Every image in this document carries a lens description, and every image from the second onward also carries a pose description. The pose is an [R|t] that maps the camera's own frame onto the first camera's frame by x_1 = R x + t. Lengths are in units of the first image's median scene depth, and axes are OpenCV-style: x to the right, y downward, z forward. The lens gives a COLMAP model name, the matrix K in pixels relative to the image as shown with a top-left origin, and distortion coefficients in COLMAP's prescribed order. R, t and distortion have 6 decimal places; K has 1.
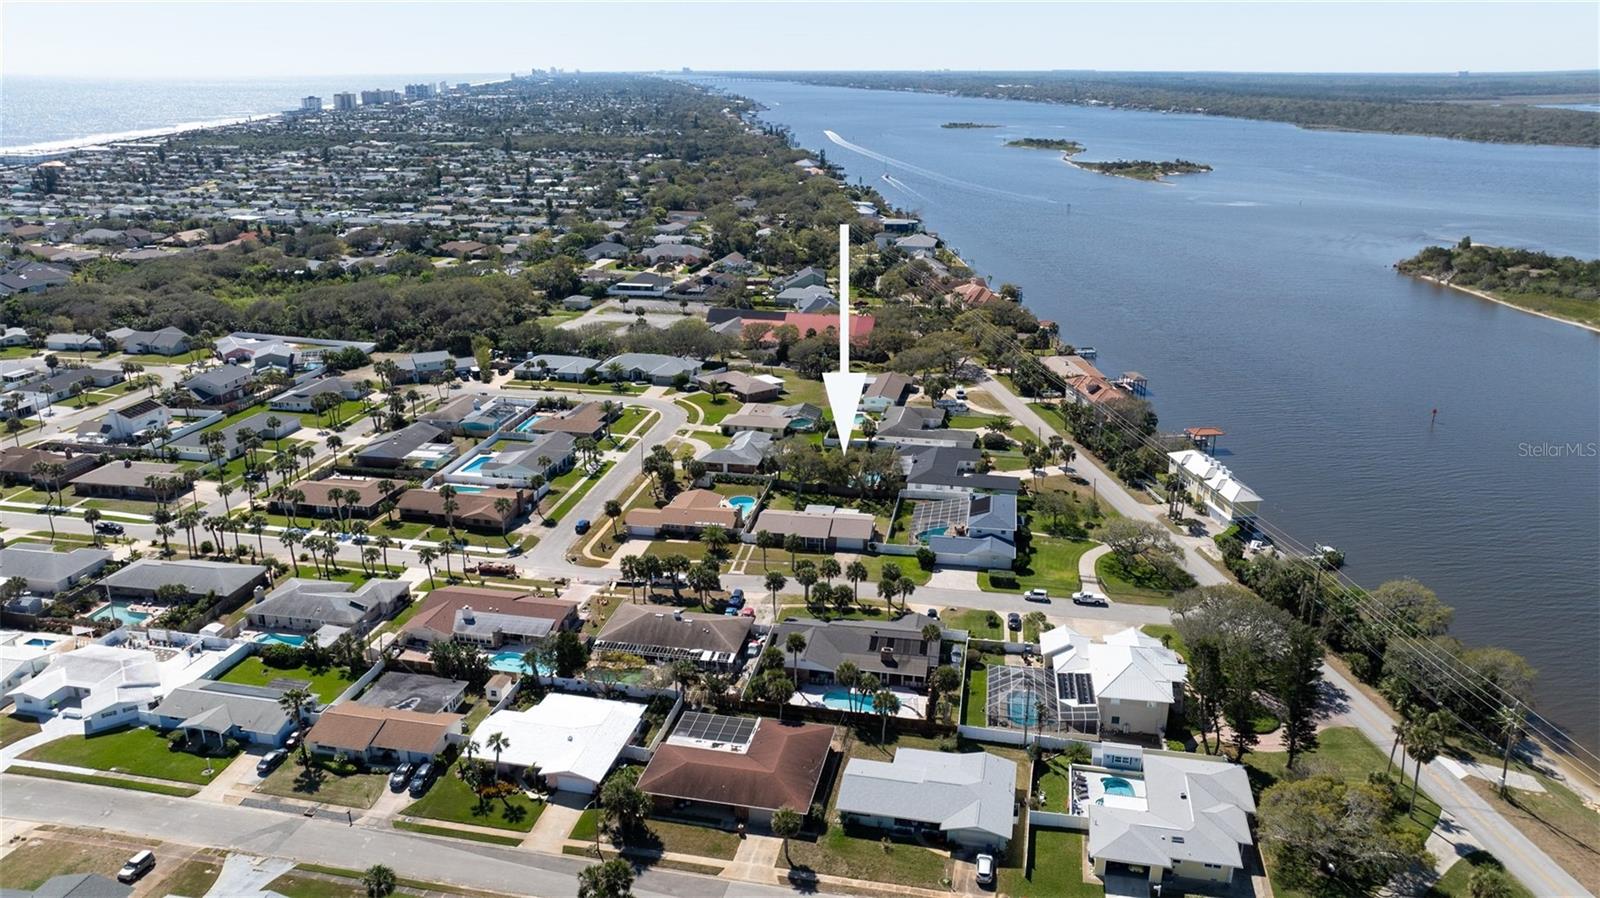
lens RADIAL K [[1129.5, 0, 800.0], [0, 1129.5, 449.0], [0, 0, 1]] dist [-0.011530, -0.001552]
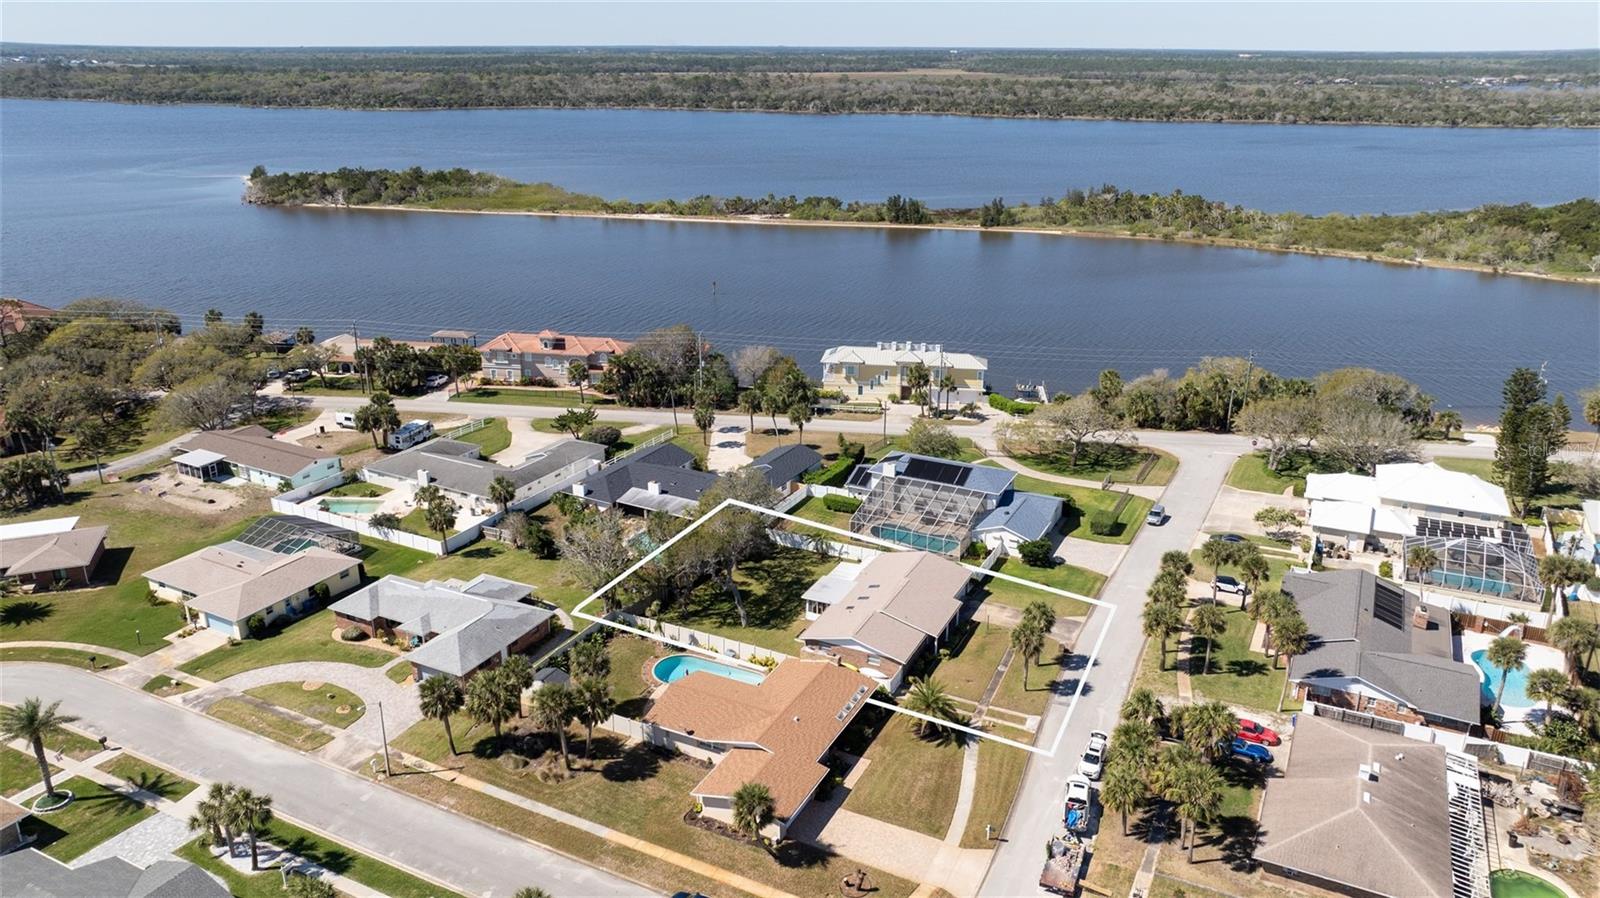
lens RADIAL K [[1127.3, 0, 800.0], [0, 1127.3, 449.0], [0, 0, 1]] dist [-0.028583, 0.040778]
pose [[0.285694, -0.325372, 0.901394, -0.364988], [0.307172, 0.922061, 0.235475, -0.114318], [-0.907758, 0.209610, 0.363373, 0.639070]]
